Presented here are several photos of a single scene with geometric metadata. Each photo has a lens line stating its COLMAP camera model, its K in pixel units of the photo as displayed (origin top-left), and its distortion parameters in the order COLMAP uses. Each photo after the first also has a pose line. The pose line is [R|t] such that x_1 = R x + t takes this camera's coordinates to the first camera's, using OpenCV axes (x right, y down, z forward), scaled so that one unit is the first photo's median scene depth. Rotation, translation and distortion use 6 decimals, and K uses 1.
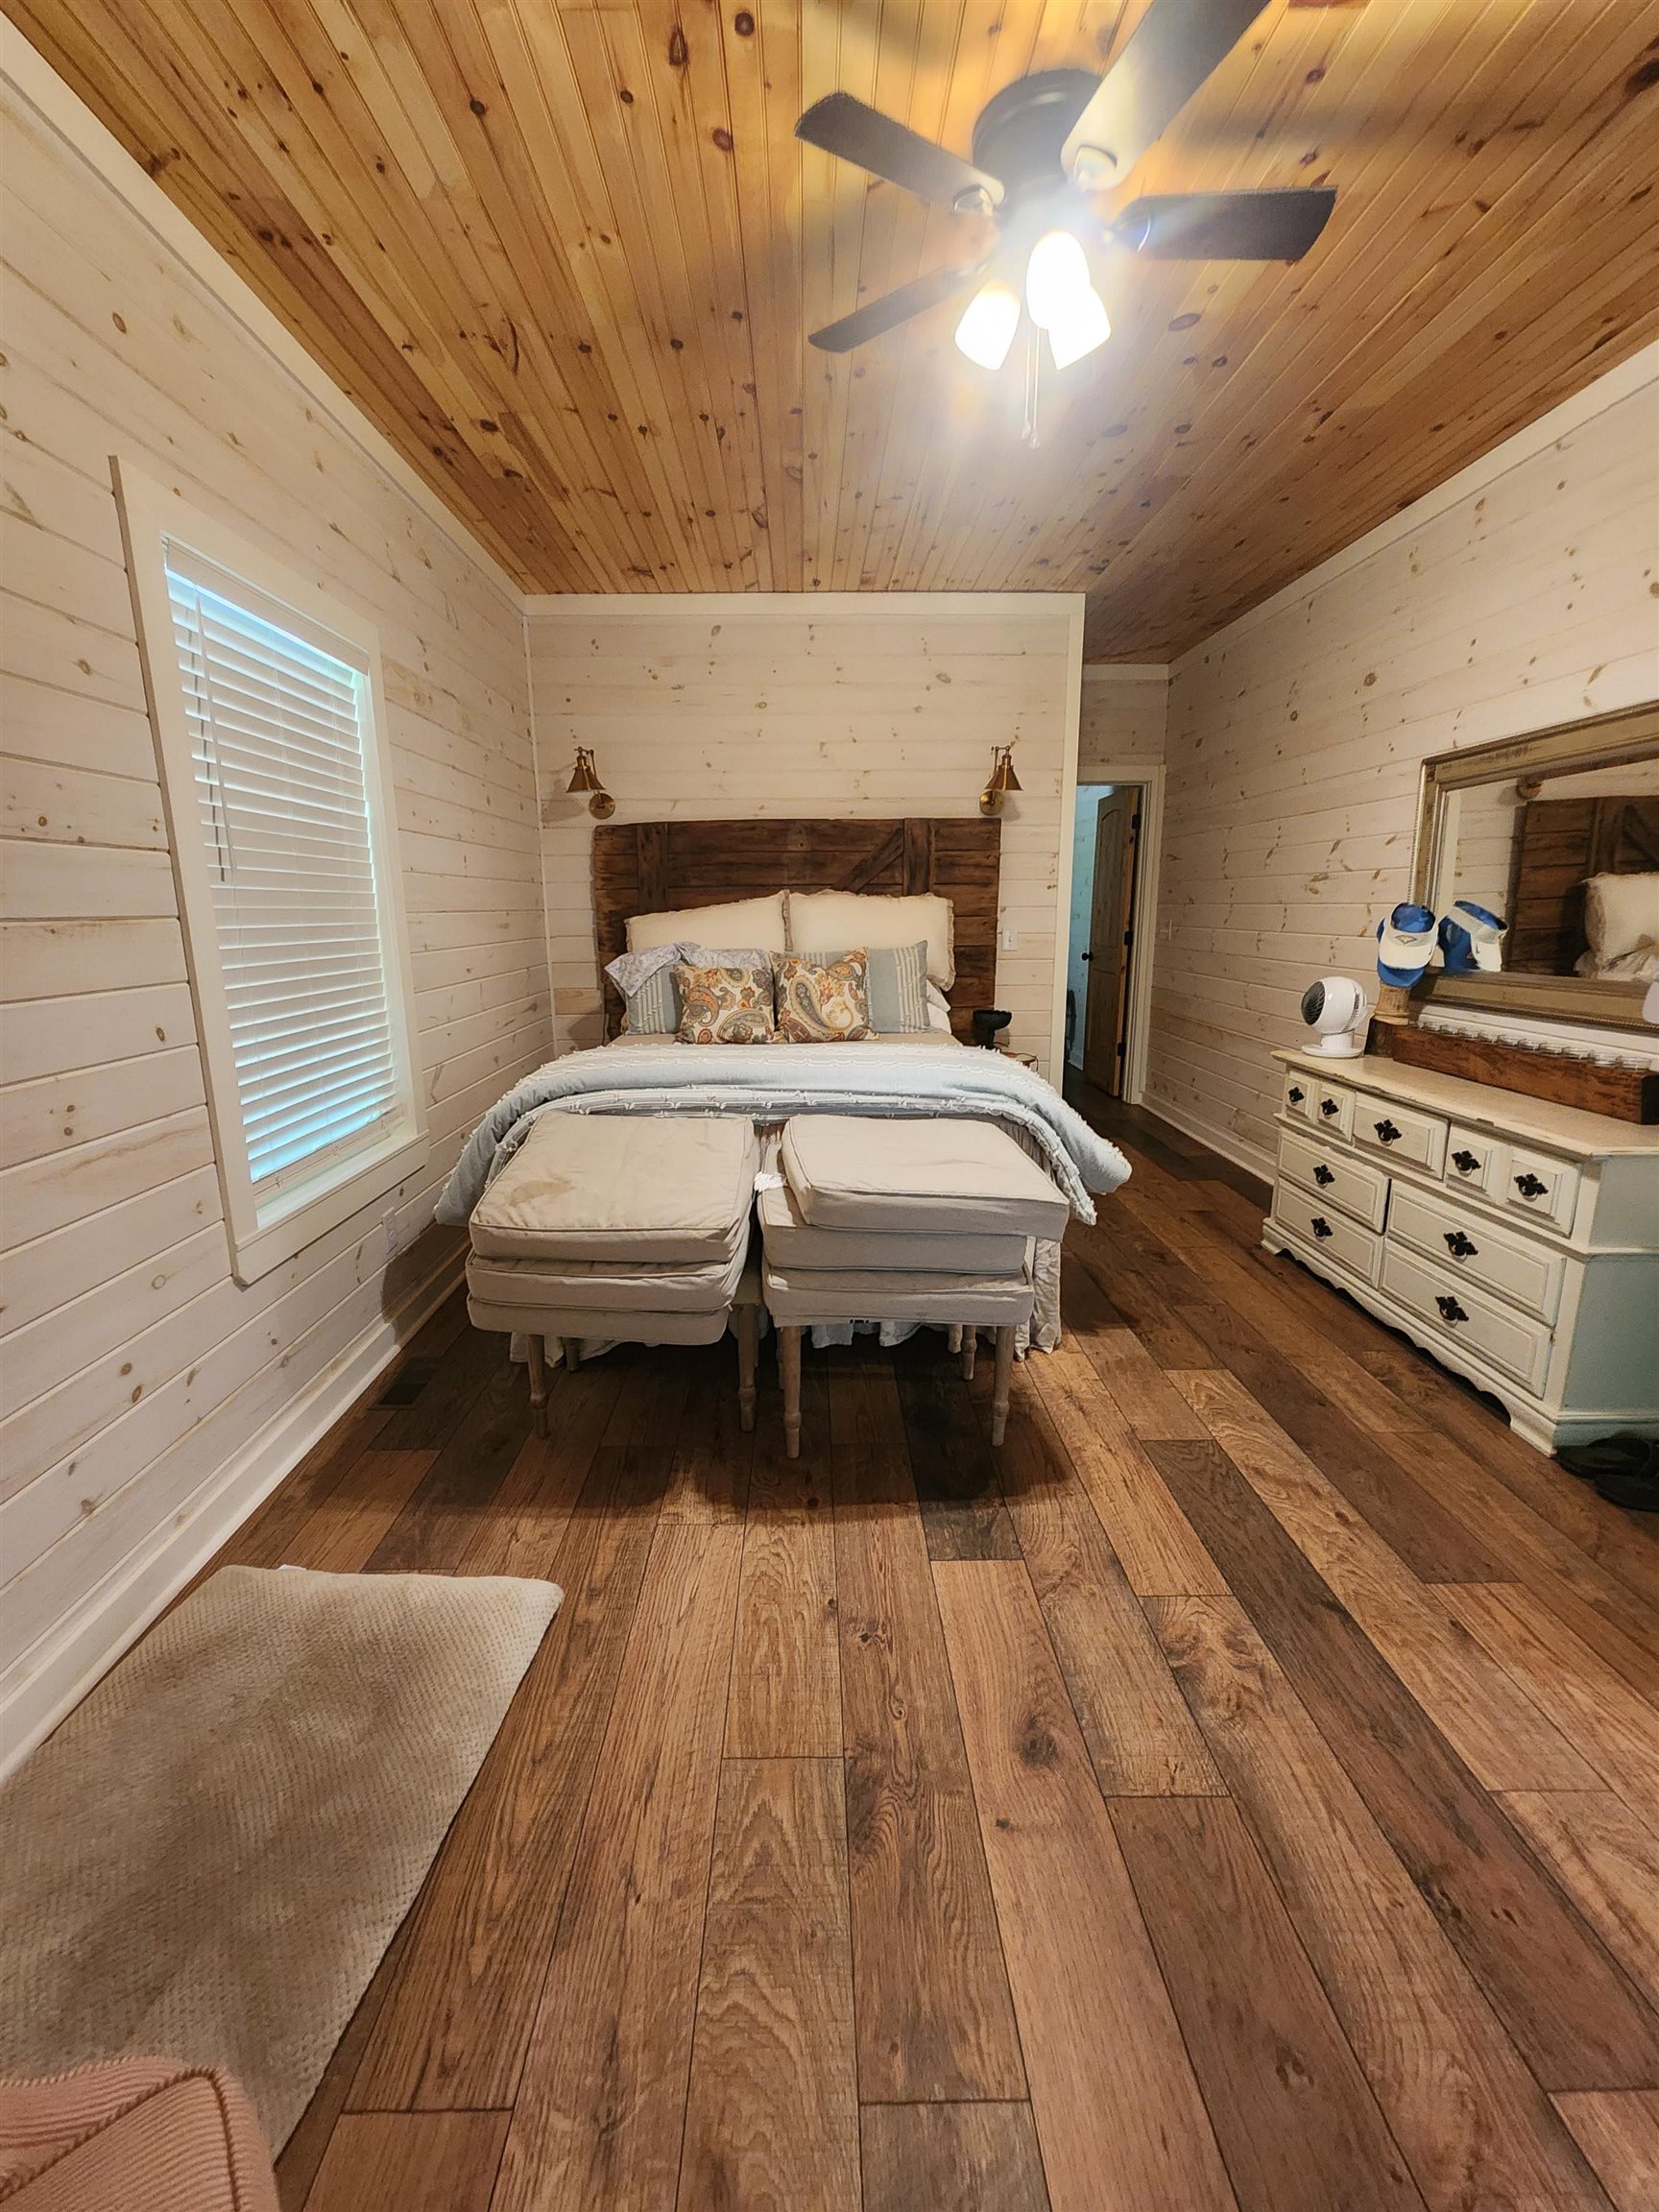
lens RADIAL K [[900.4, 0, 818.3], [0, 900.4, 1097.9], [0, 0, 1]] dist [-0.002791, -0.000386]
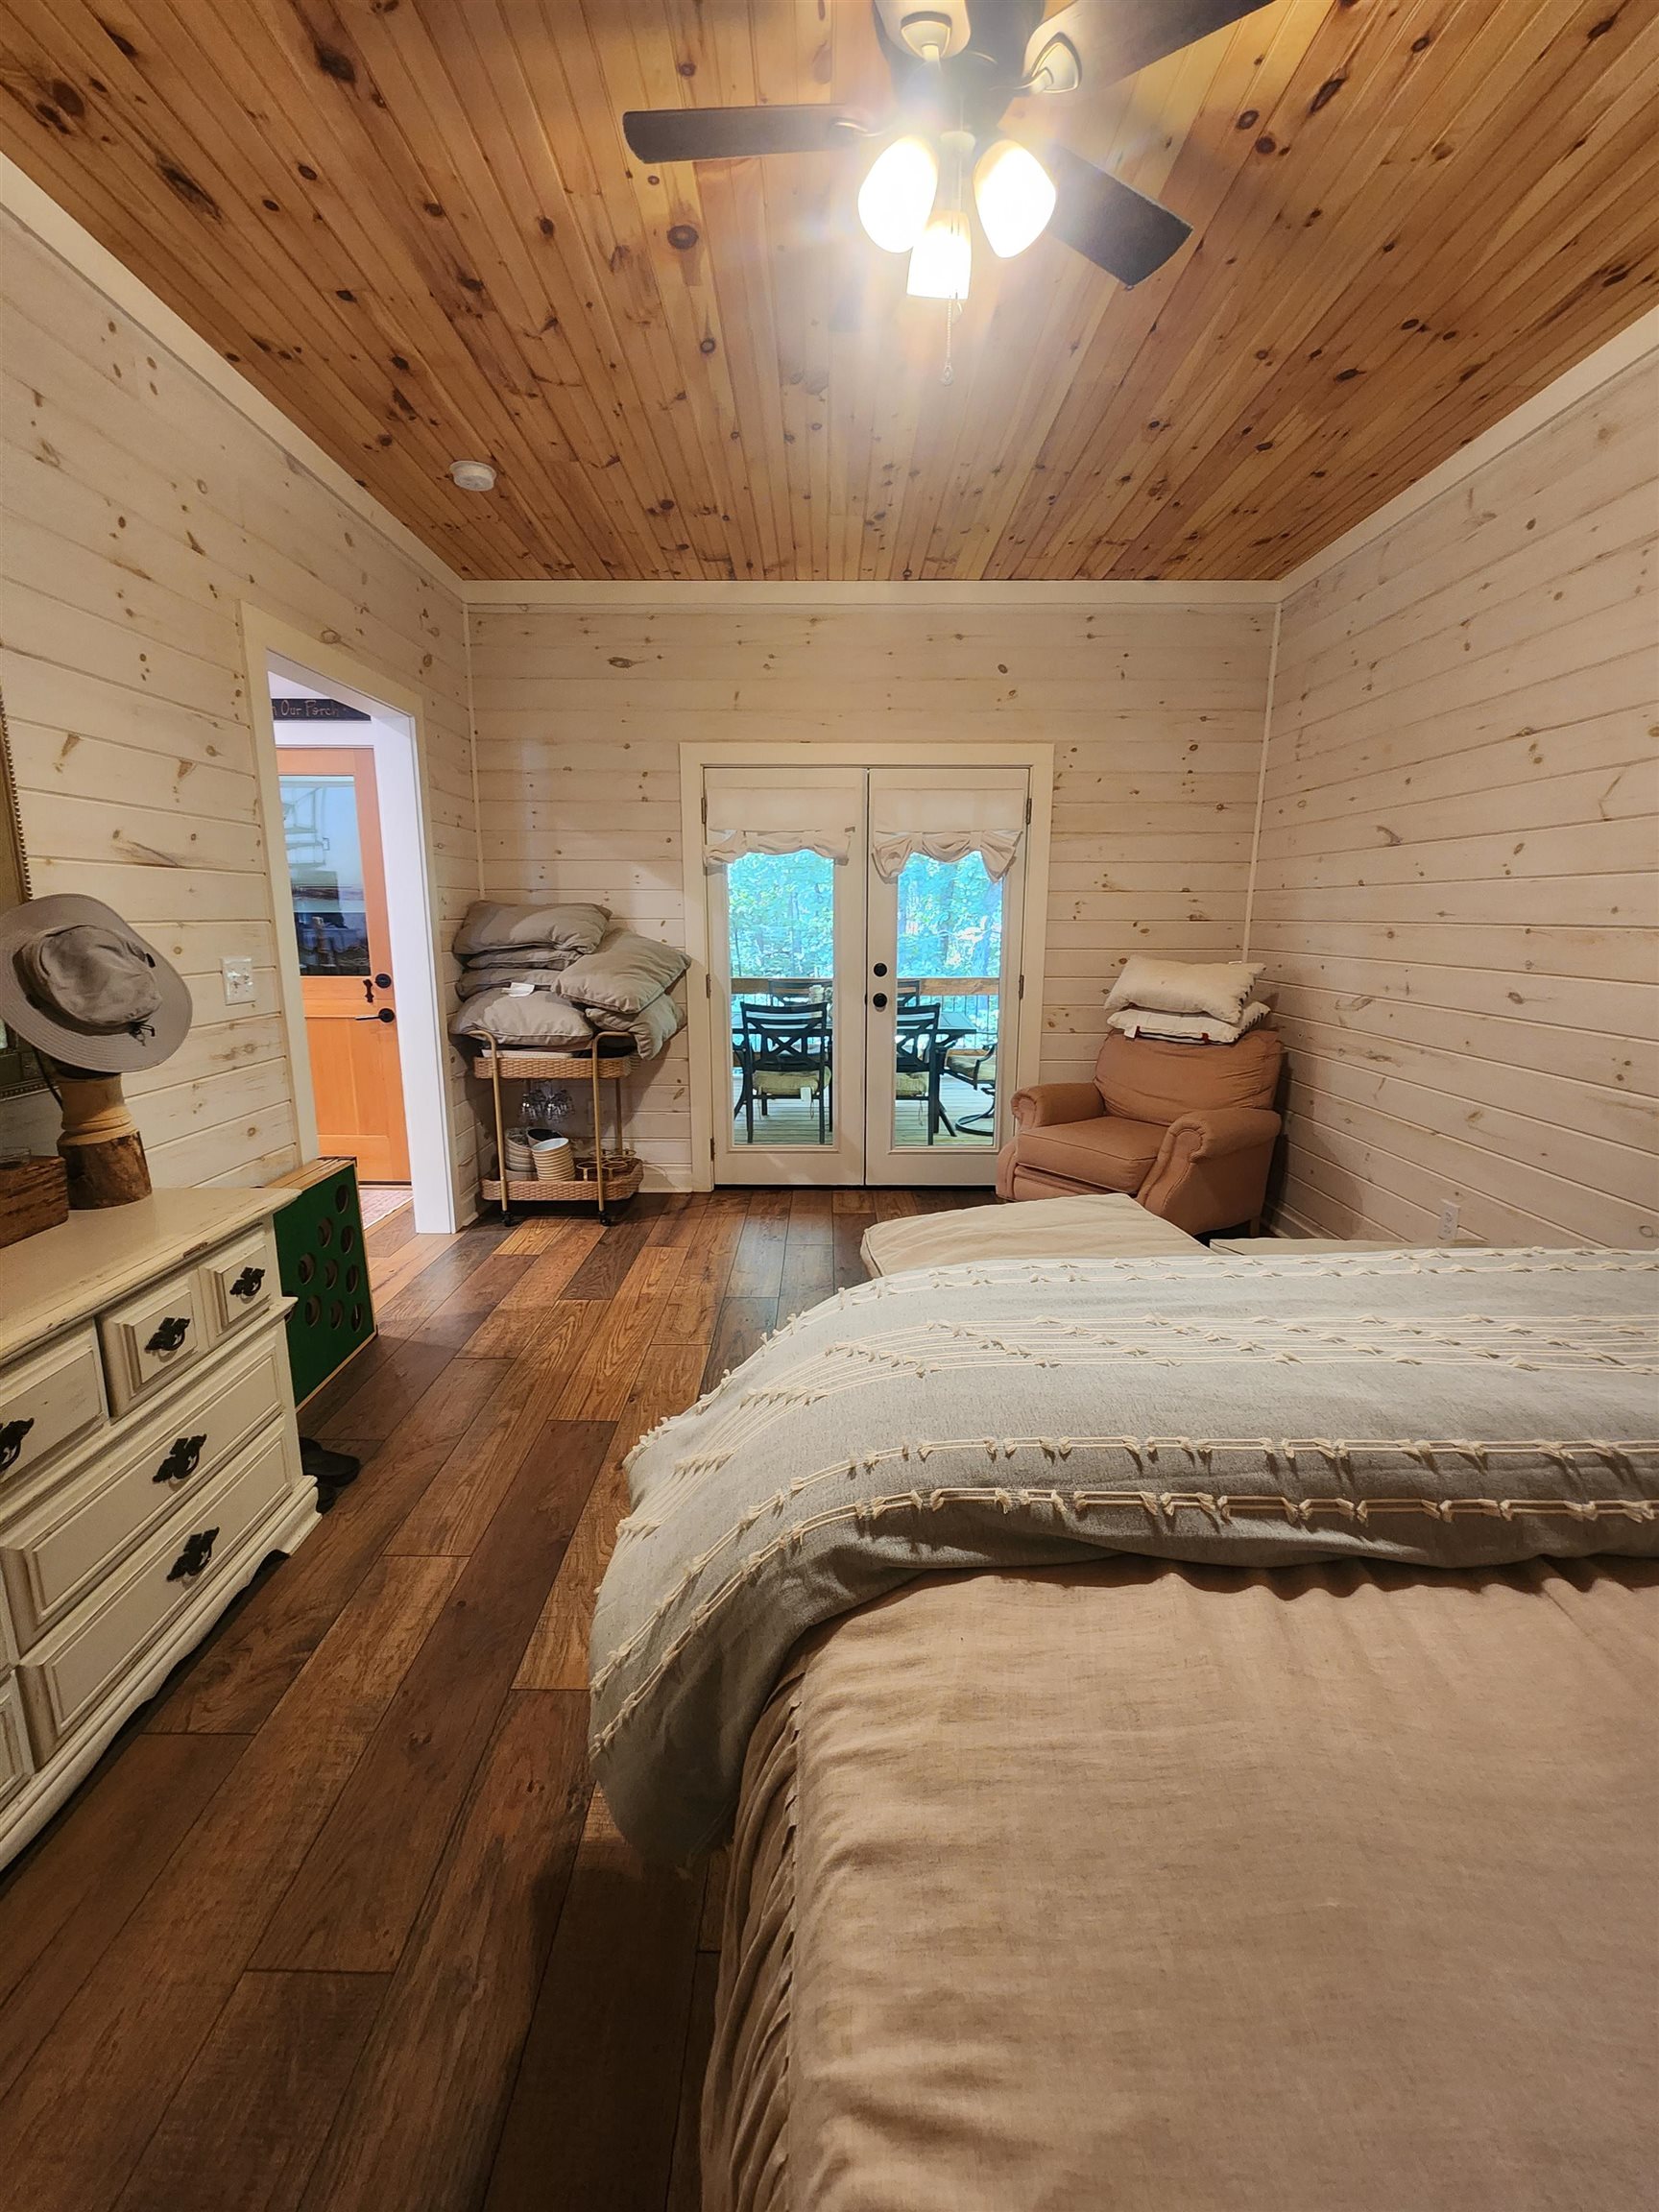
lens RADIAL K [[900.4, 0, 818.3], [0, 900.4, 1097.9], [0, 0, 1]] dist [-0.002791, -0.000386]
pose [[-0.999809, 0.001337, 0.019502, 0.257090], [0.008999, 0.917134, 0.398478, -0.329878], [-0.017353, 0.398577, -0.916971, 1.517067]]
